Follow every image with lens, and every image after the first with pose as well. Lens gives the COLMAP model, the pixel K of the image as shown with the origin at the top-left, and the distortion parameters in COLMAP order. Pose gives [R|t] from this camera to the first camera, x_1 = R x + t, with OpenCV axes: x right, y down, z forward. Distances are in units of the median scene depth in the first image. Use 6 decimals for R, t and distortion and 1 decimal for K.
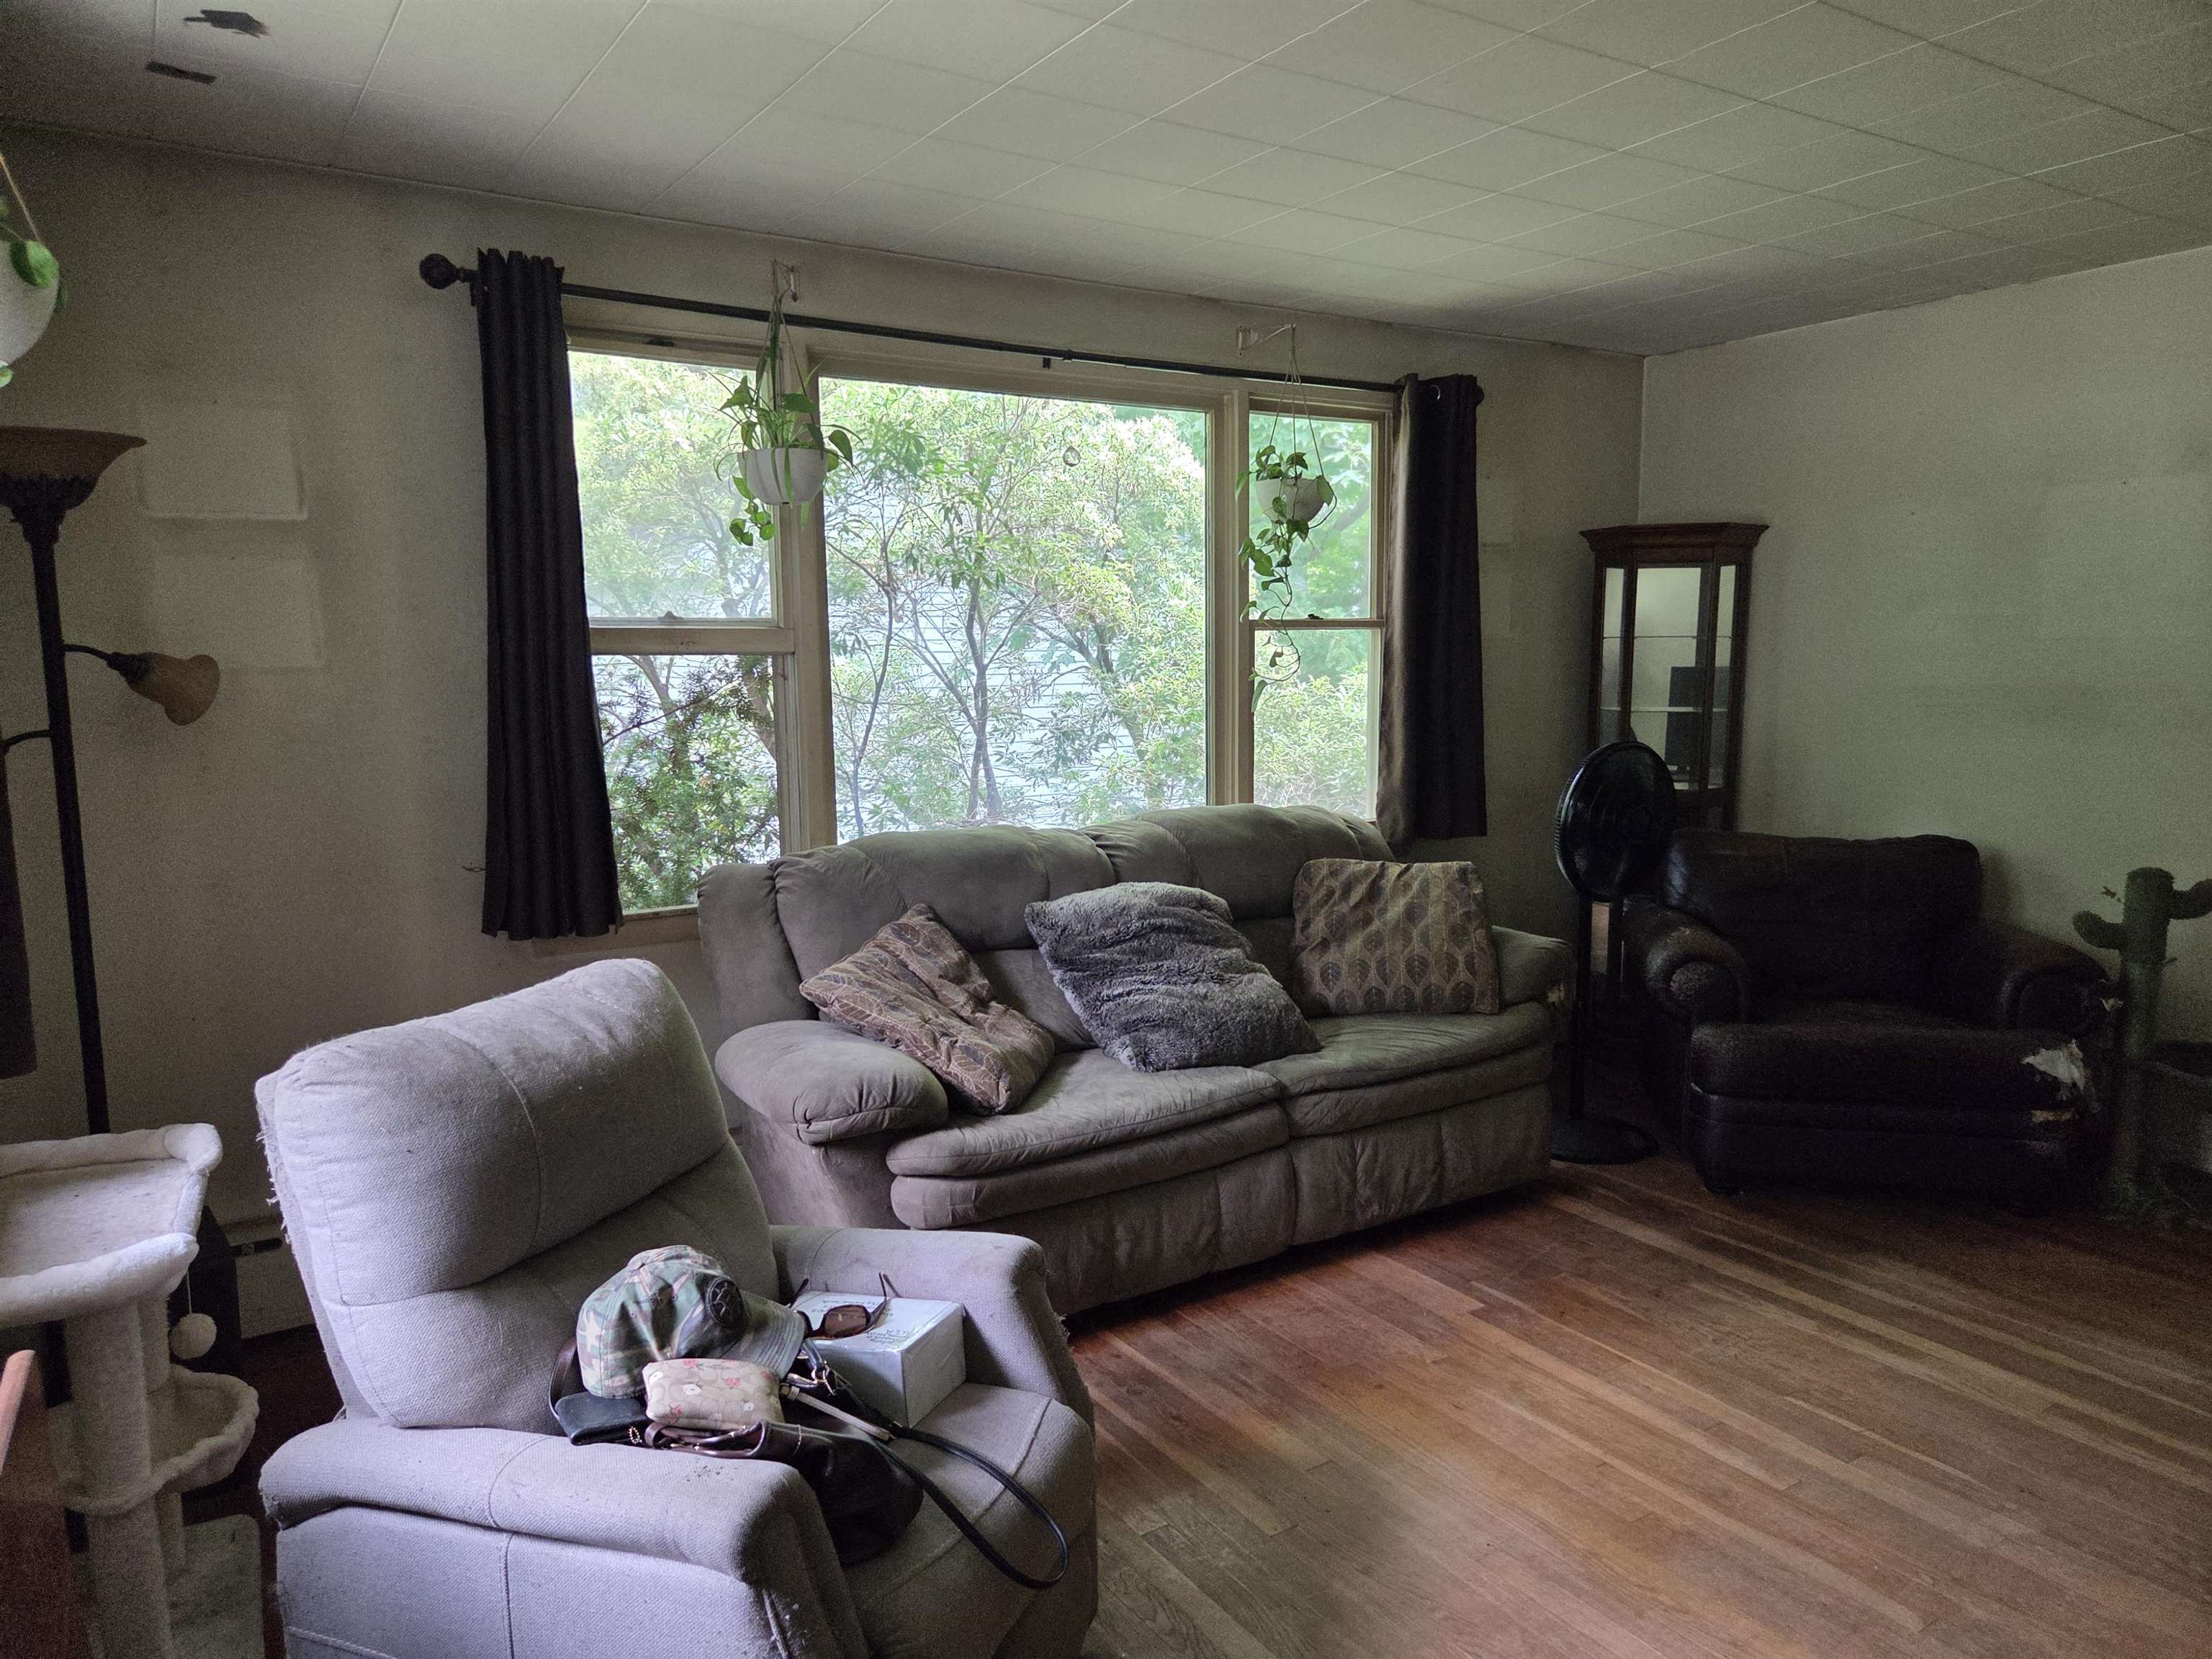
lens RADIAL K [[1483.1, 0, 1106.0], [0, 1483.1, 829.5], [0, 0, 1]] dist [0.054625, -0.024873]
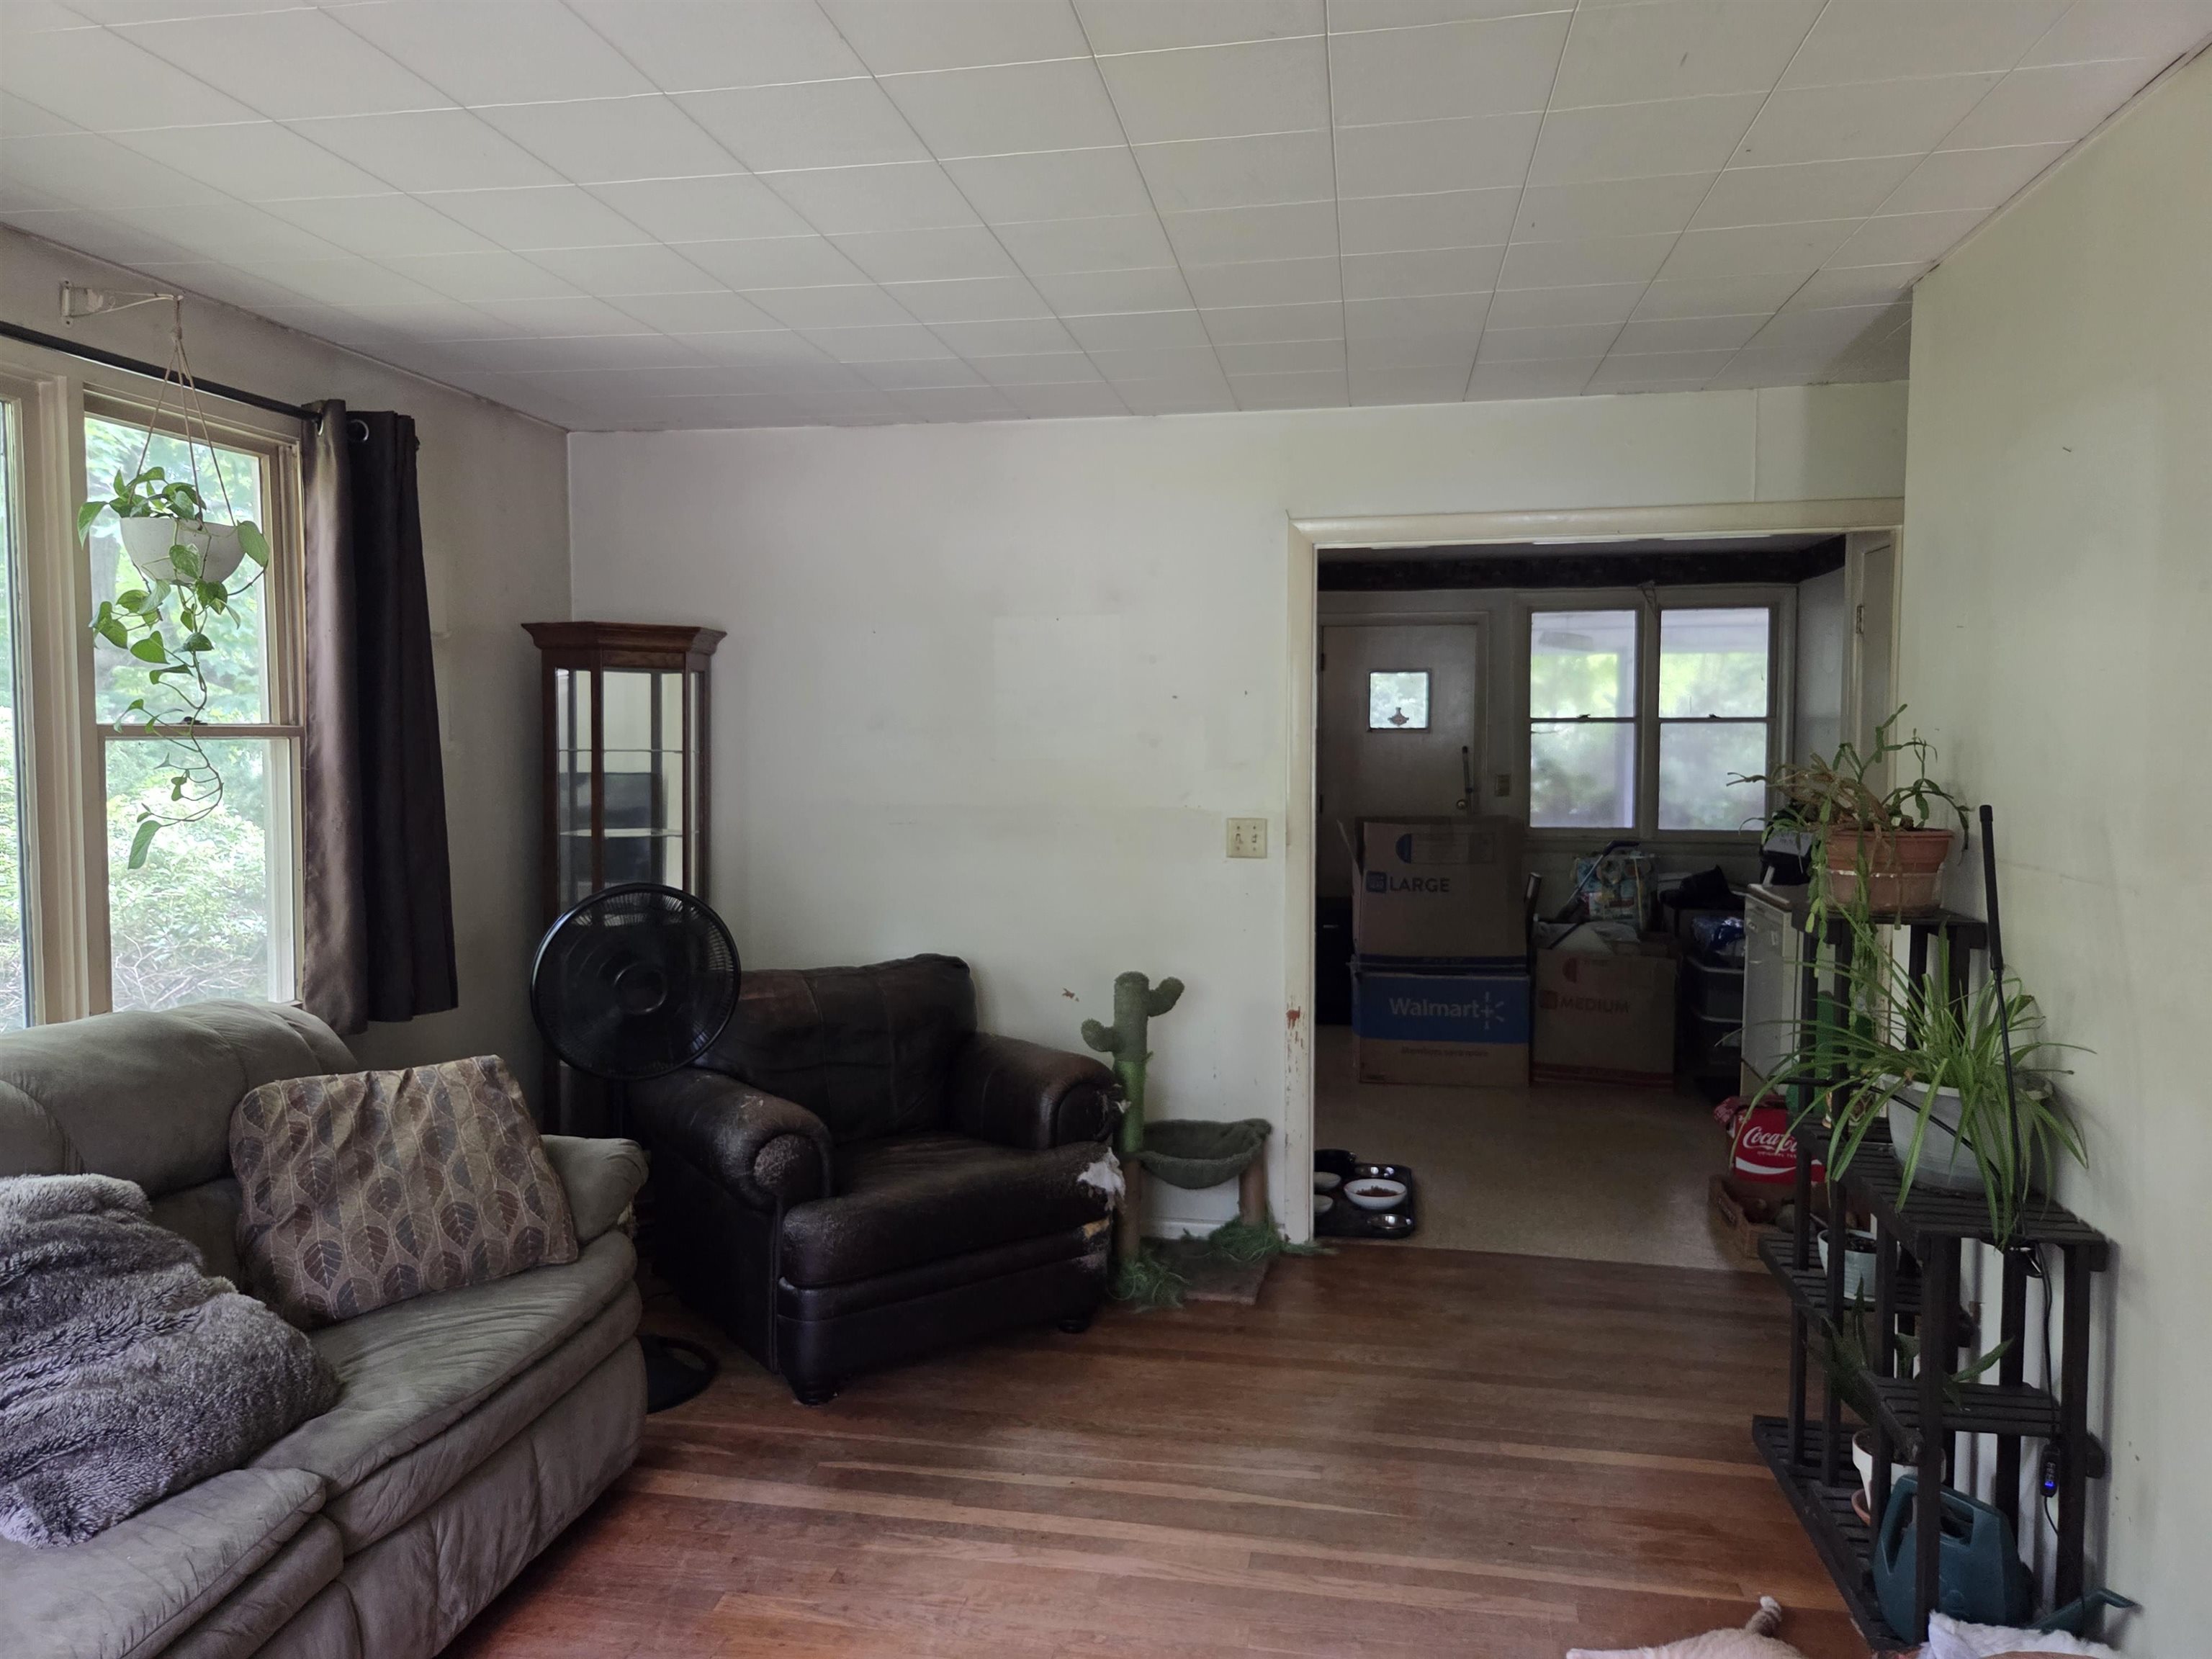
lens RADIAL K [[1487.2, 0, 1097.0], [0, 1487.2, 801.5], [0, 0, 1]] dist [0.056423, -0.048589]
pose [[0.681998, -0.022725, 0.731001, -0.105035], [0.078619, 0.996003, -0.042386, -0.053331], [-0.727116, 0.086378, 0.681059, 0.275300]]
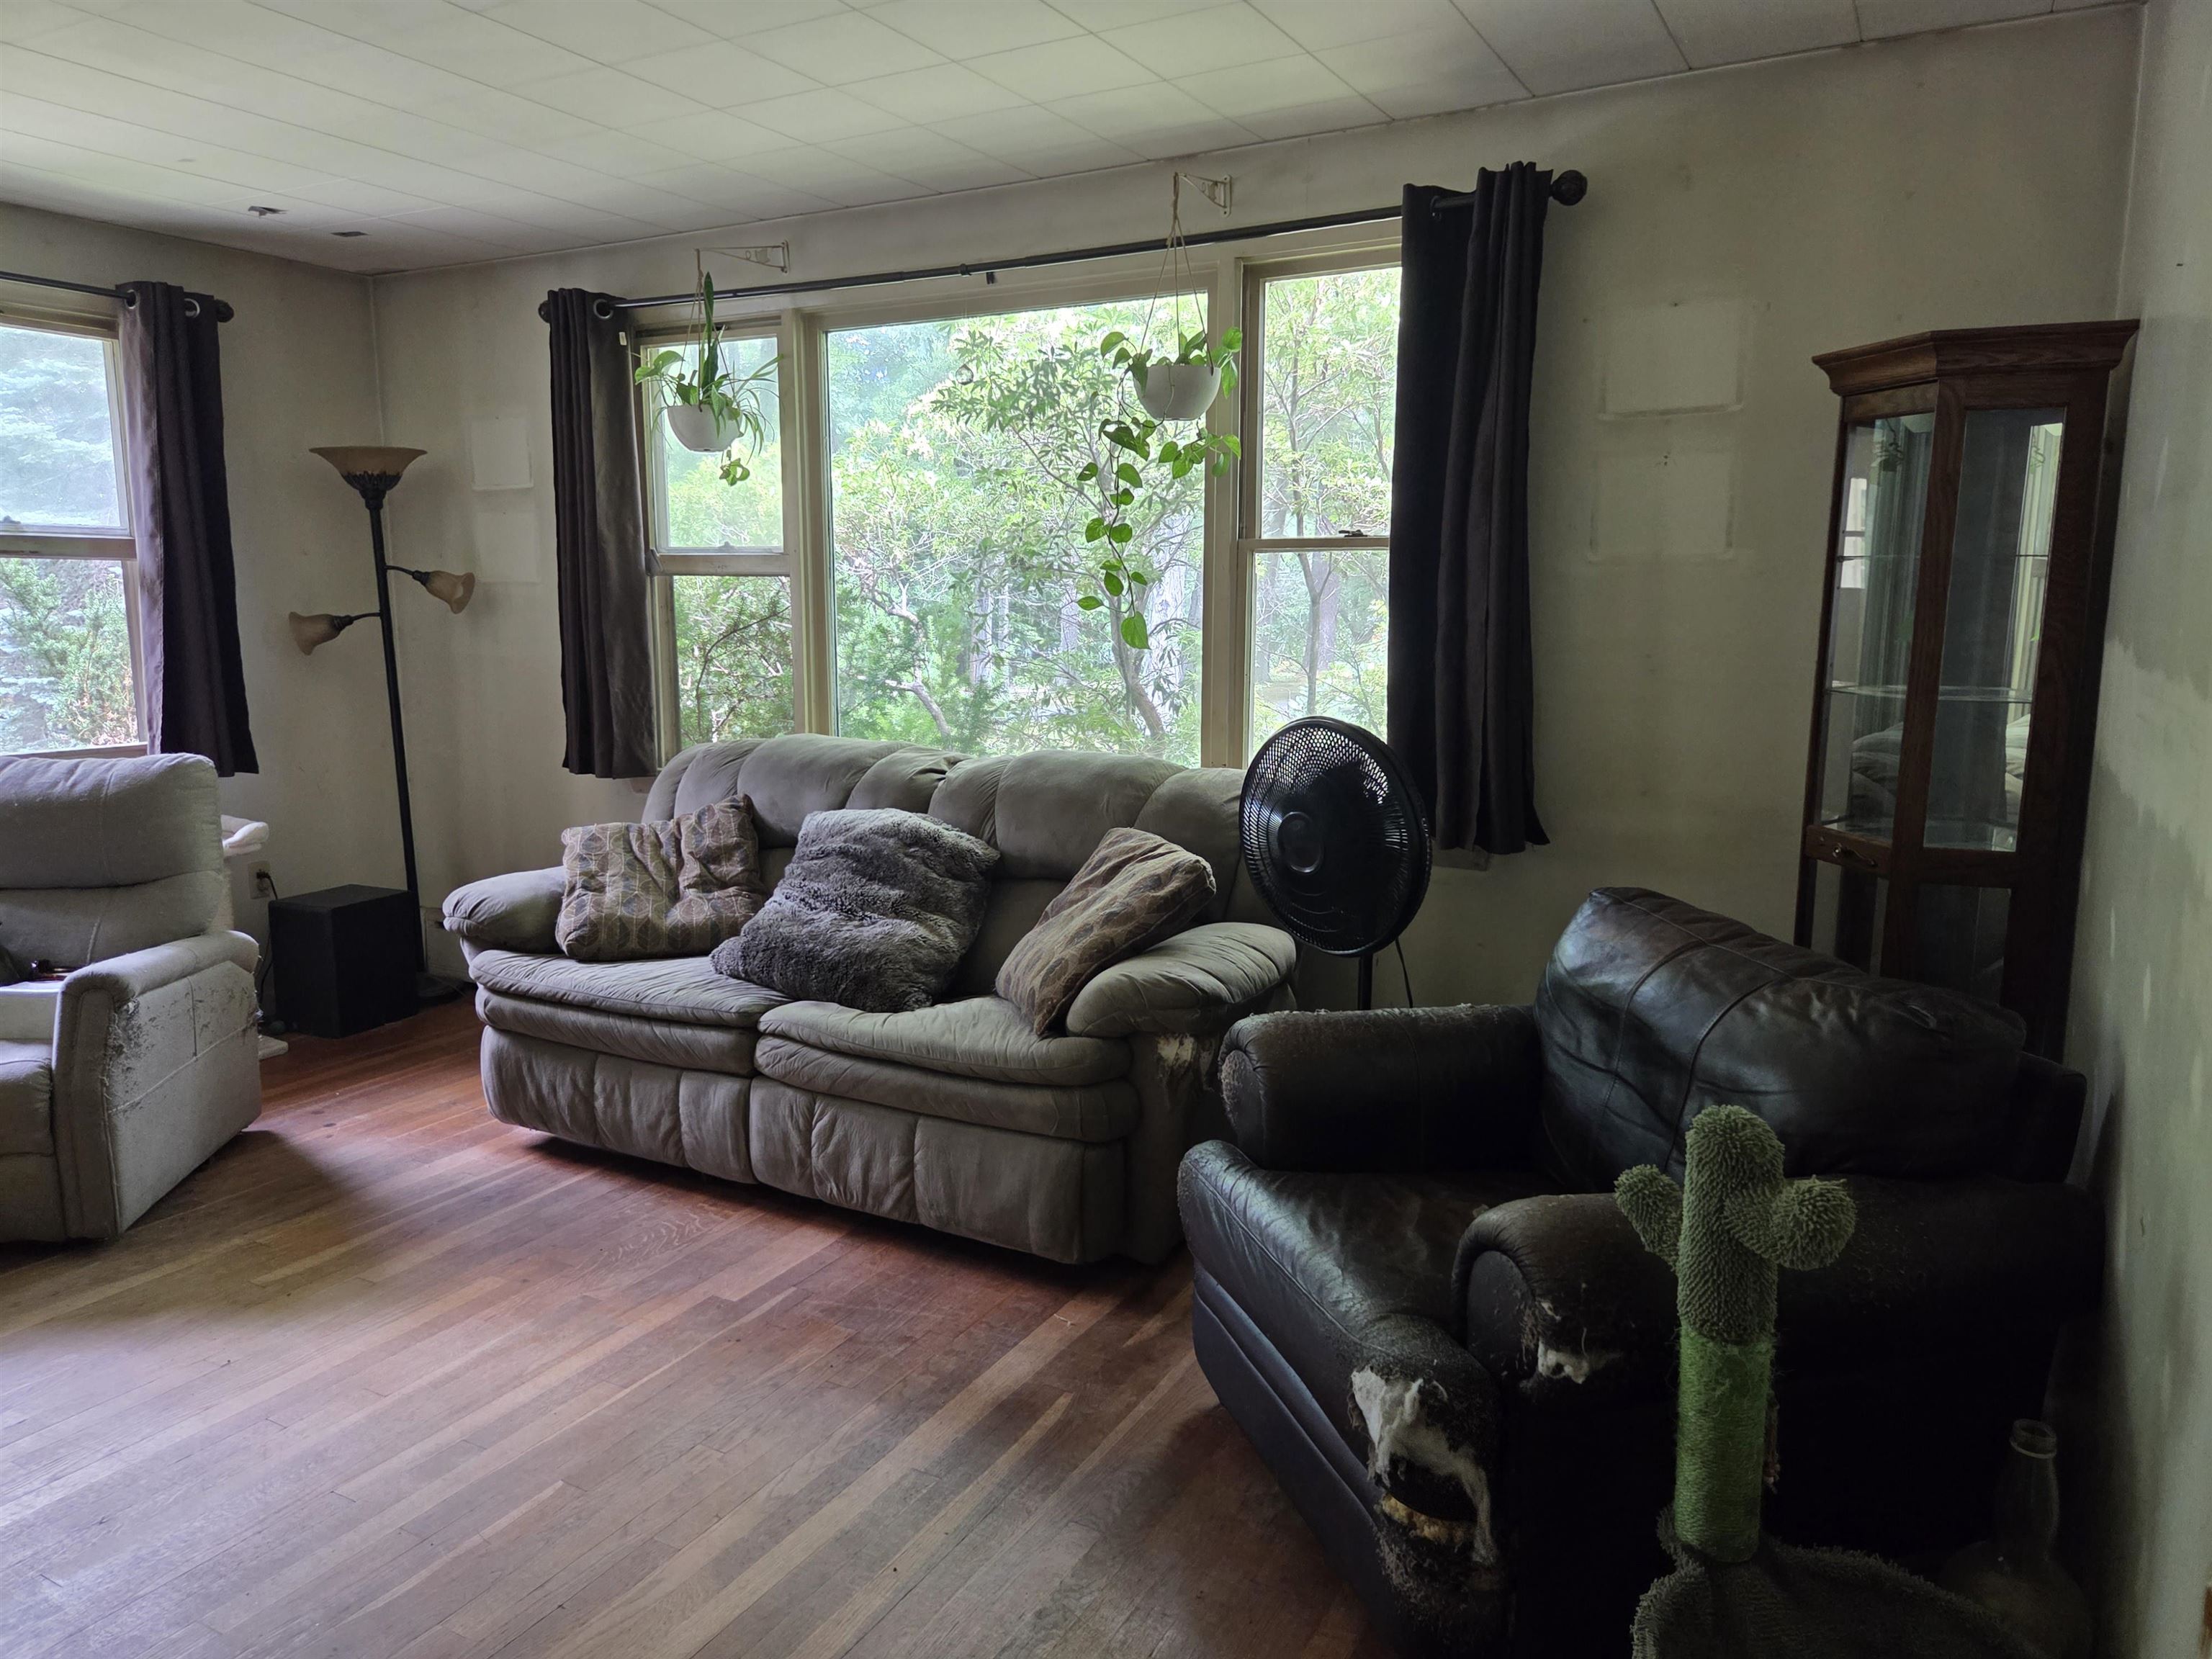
lens RADIAL K [[1499.8, 0, 1106.0], [0, 1499.8, 829.5], [0, 0, 1]] dist [0.034073, 0.002879]
pose [[0.470596, 0.152086, -0.869143, 0.954977], [-0.114102, 0.987252, 0.110973, -0.078229], [0.874940, 0.046947, 0.481950, 0.639117]]
